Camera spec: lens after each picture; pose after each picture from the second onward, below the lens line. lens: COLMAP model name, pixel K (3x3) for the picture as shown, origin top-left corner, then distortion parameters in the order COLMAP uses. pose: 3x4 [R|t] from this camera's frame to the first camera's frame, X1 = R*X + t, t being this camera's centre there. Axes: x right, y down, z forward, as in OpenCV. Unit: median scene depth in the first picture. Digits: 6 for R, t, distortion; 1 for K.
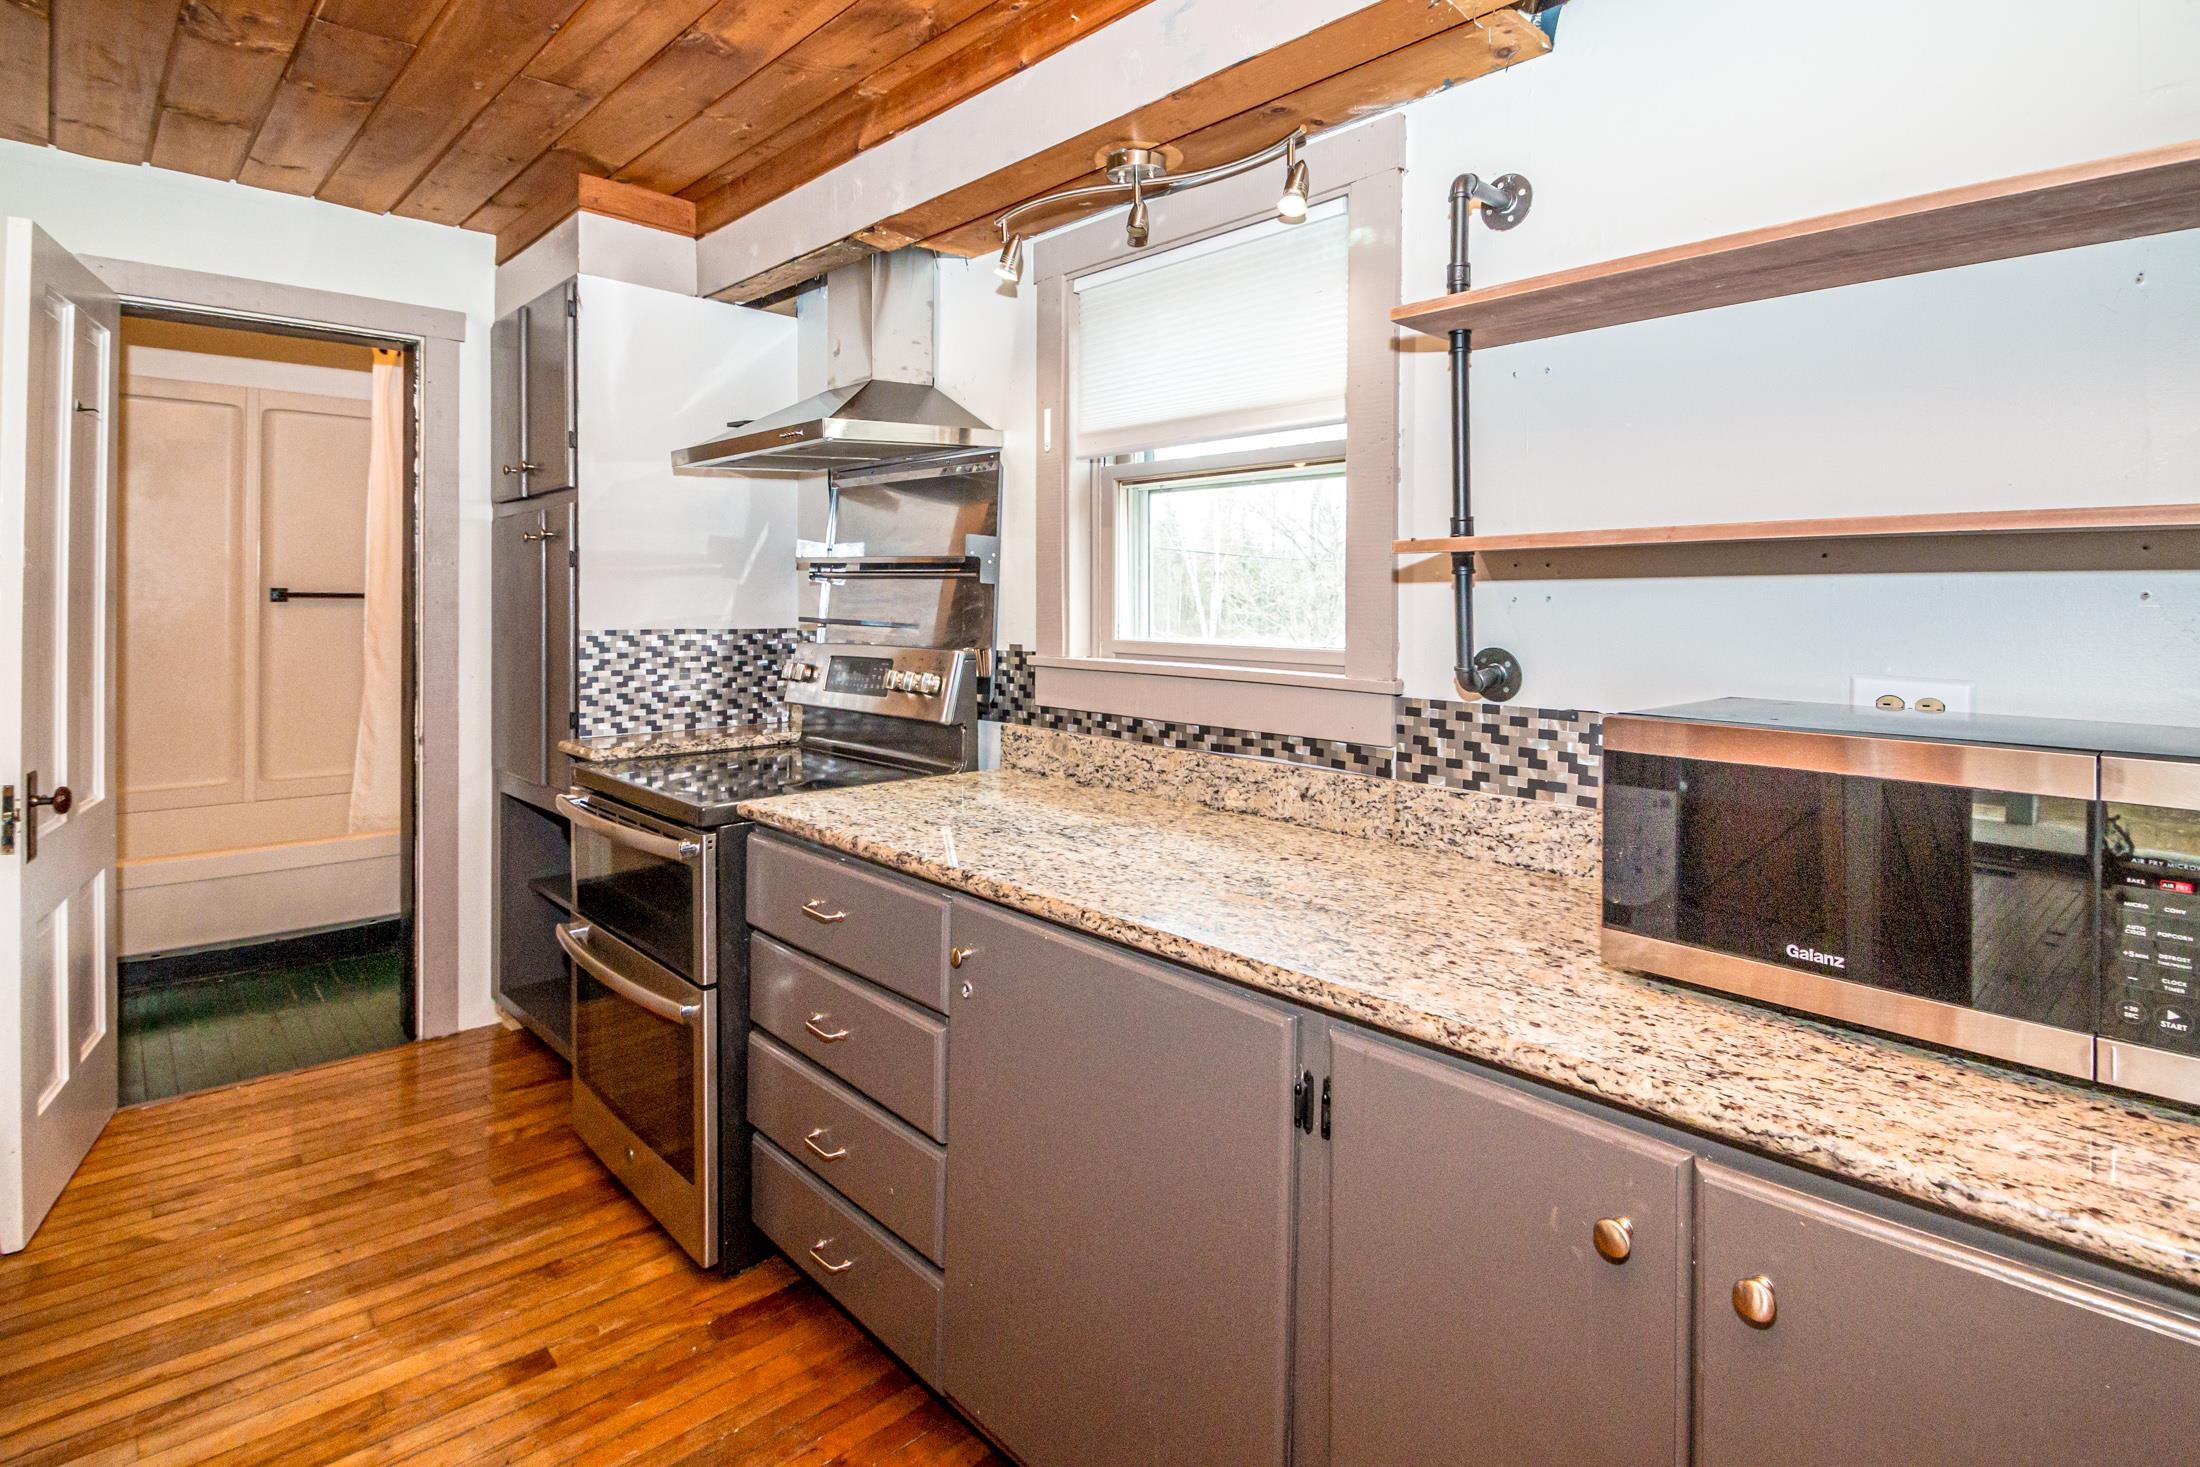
lens RADIAL K [[1129.9, 0, 1124.7], [0, 1129.9, 605.7], [0, 0, 1]] dist [-0.033860, -0.000566]
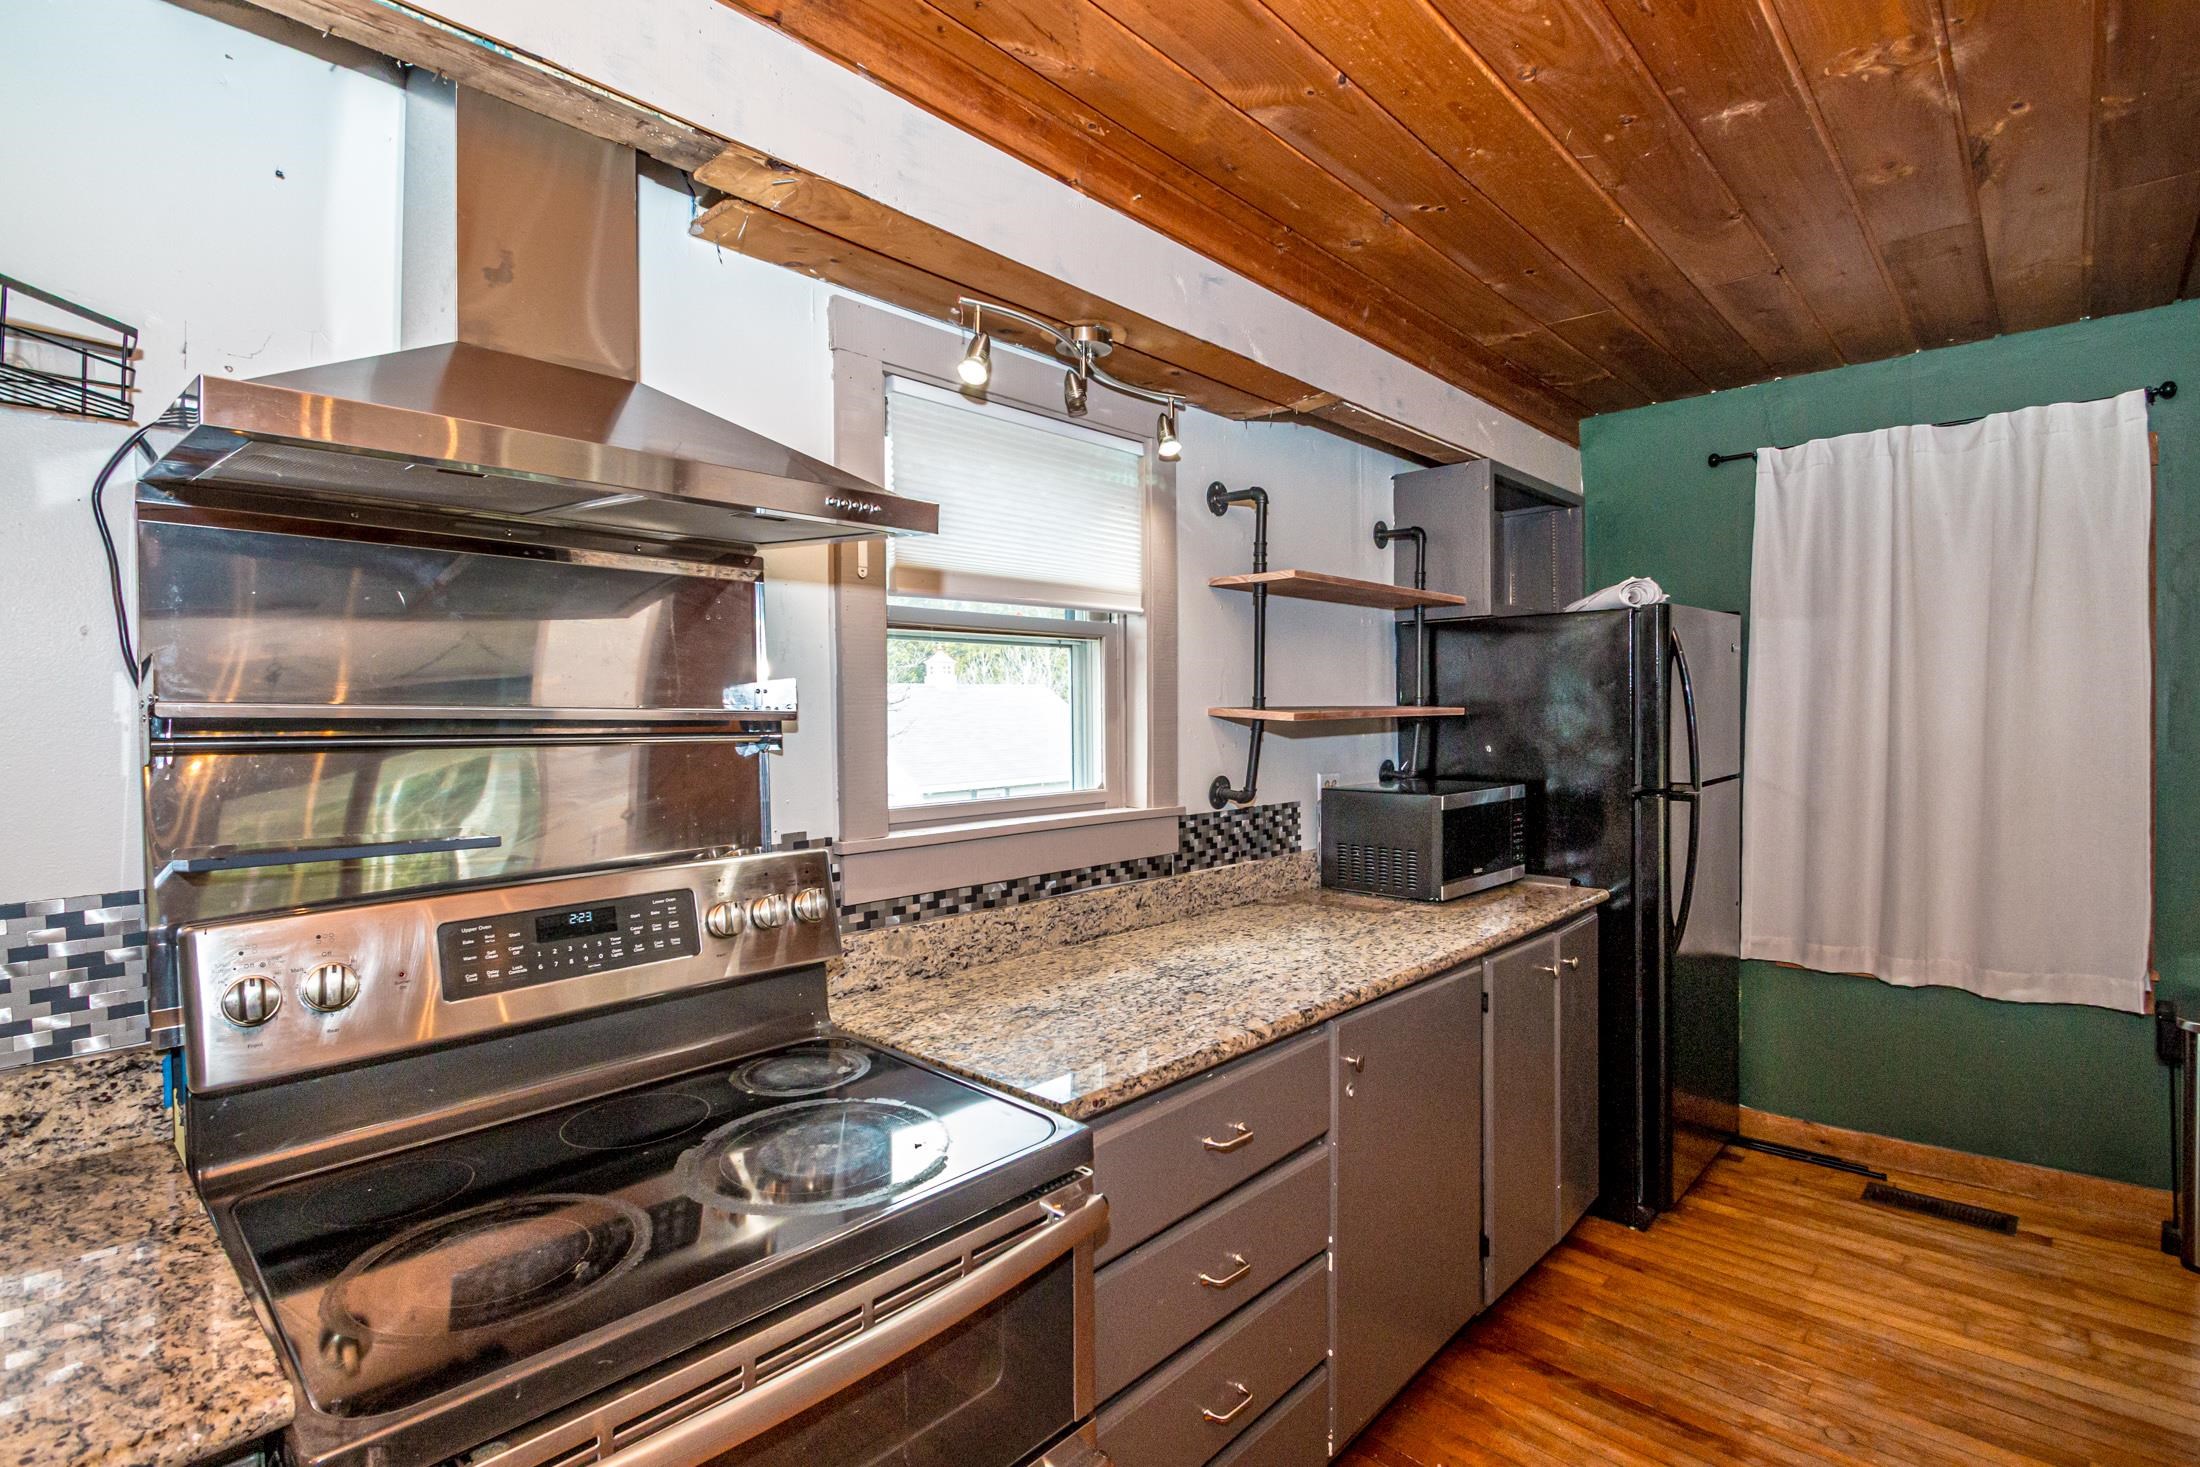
lens RADIAL K [[1086.0, 0, 1103.2], [0, 1086.0, 733.8], [0, 0, 1]] dist [0.008364, -0.012710]
pose [[-0.075721, -0.028343, 0.996726, -1.126310], [0.013348, 0.999478, 0.029435, -0.065672], [-0.997040, 0.015533, -0.075303, 1.205535]]
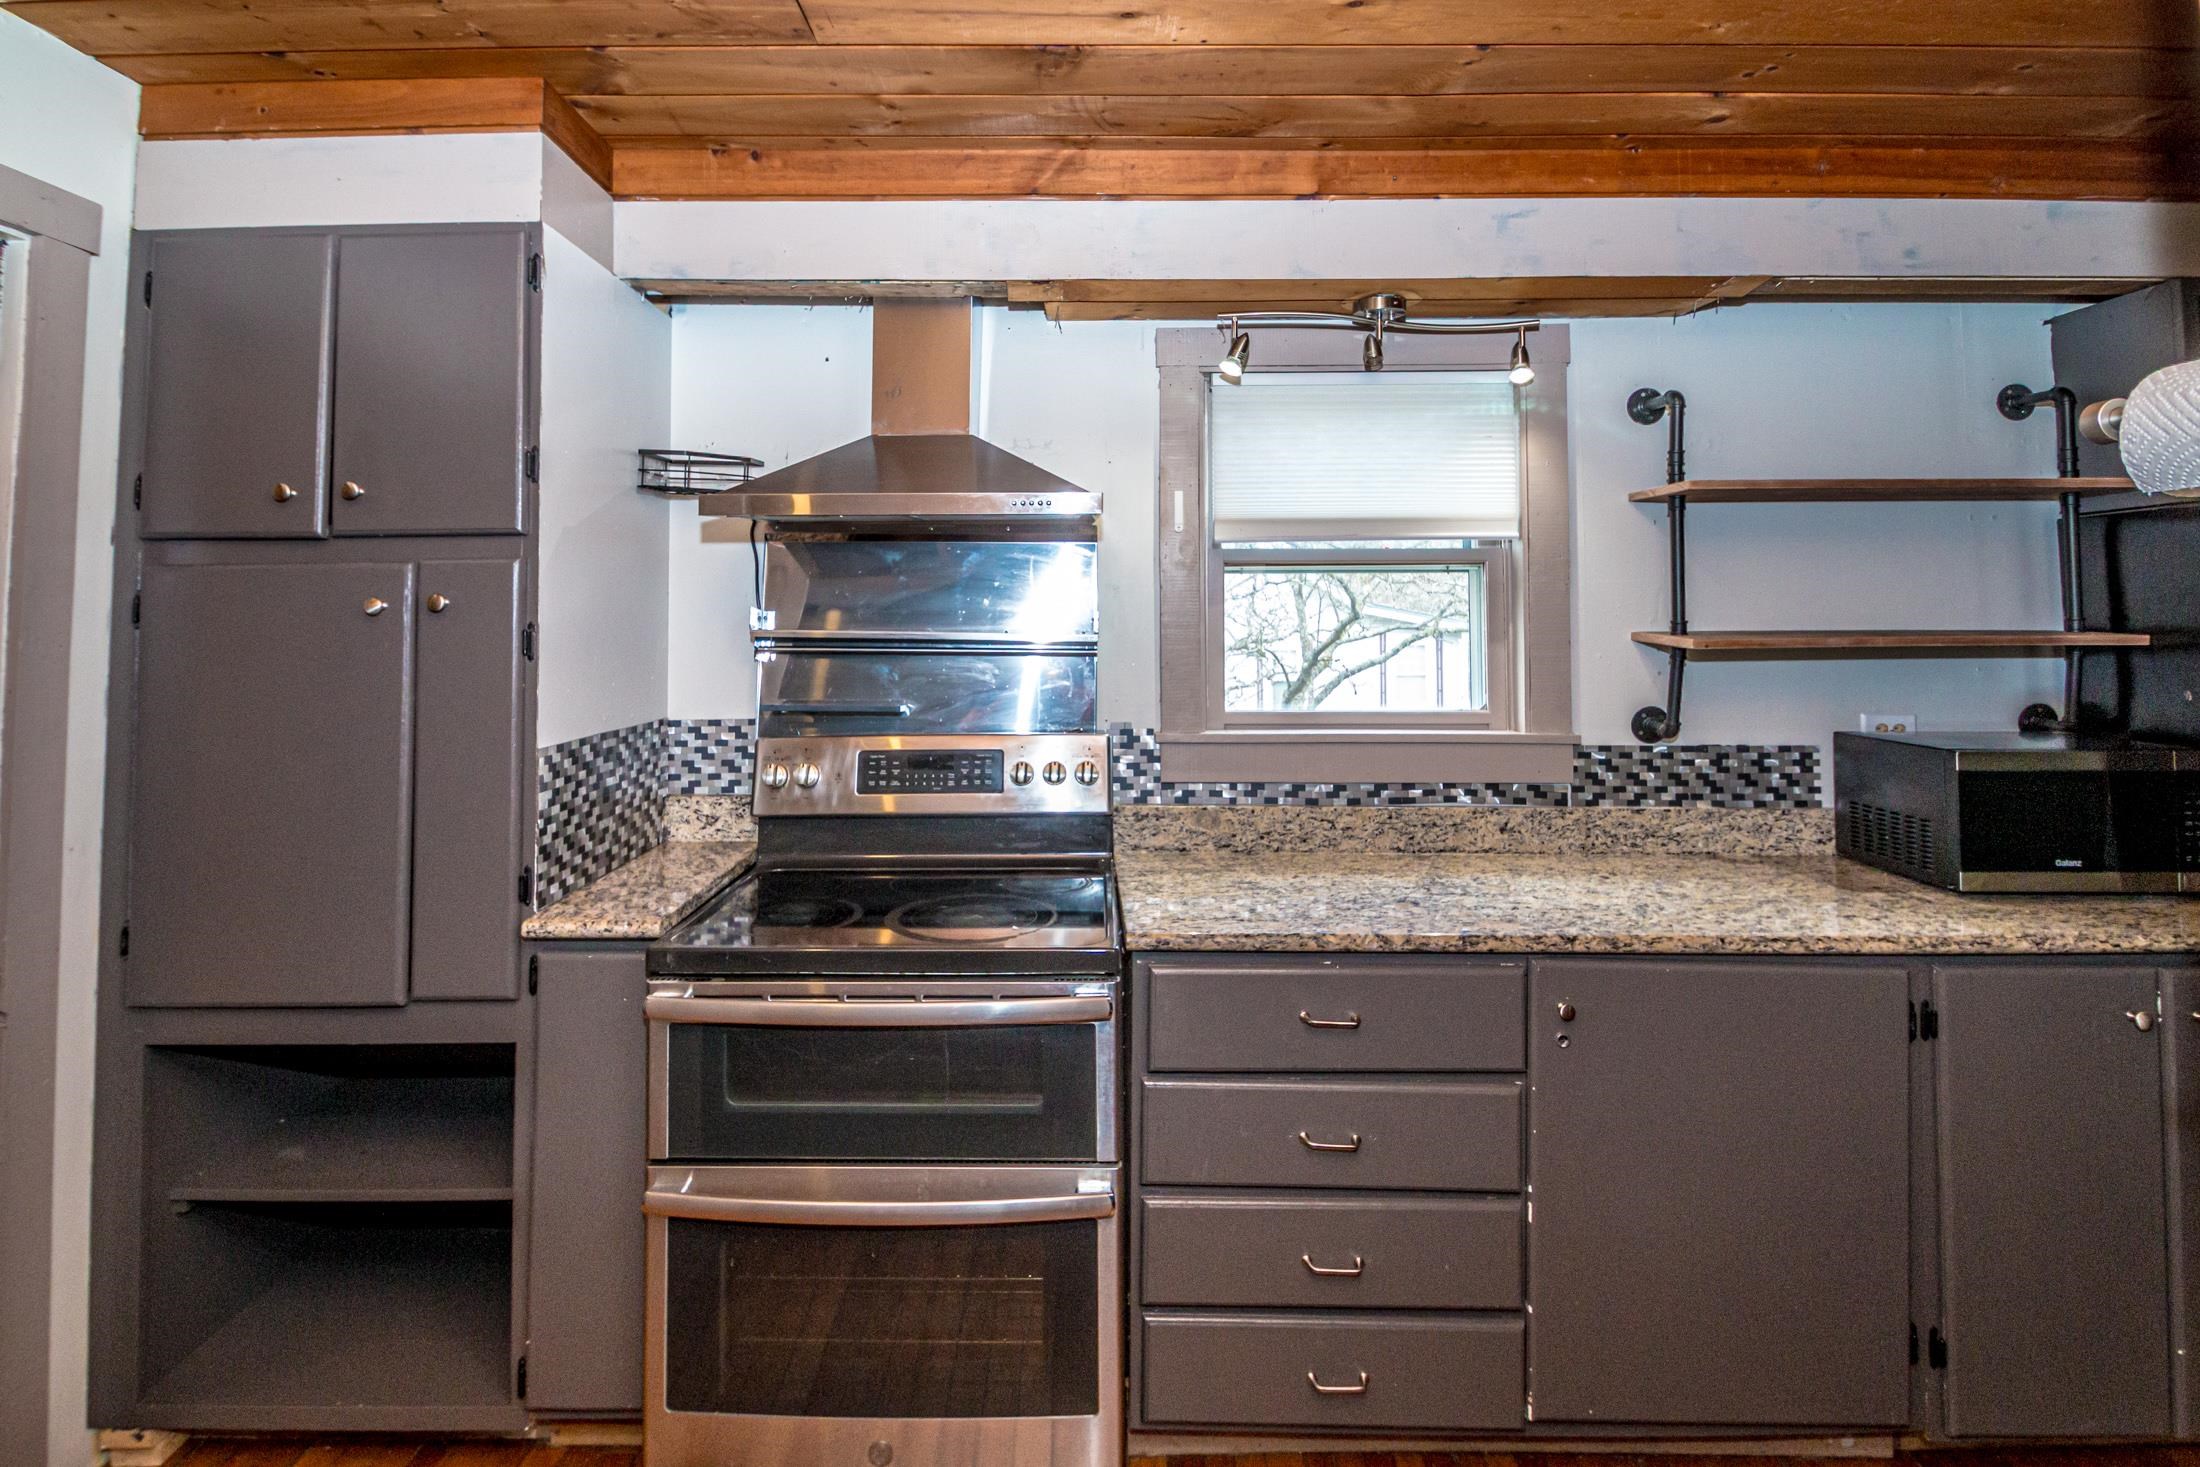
lens RADIAL K [[1086.0, 0, 1051.5], [0, 1086.0, 574.2], [0, 0, 1]] dist [0.008364, -0.012710]
pose [[0.698627, 0.022462, 0.715133, -1.157459], [0.011831, 0.999008, -0.042936, -0.077990], [-0.715388, 0.038457, 0.697669, 0.530031]]
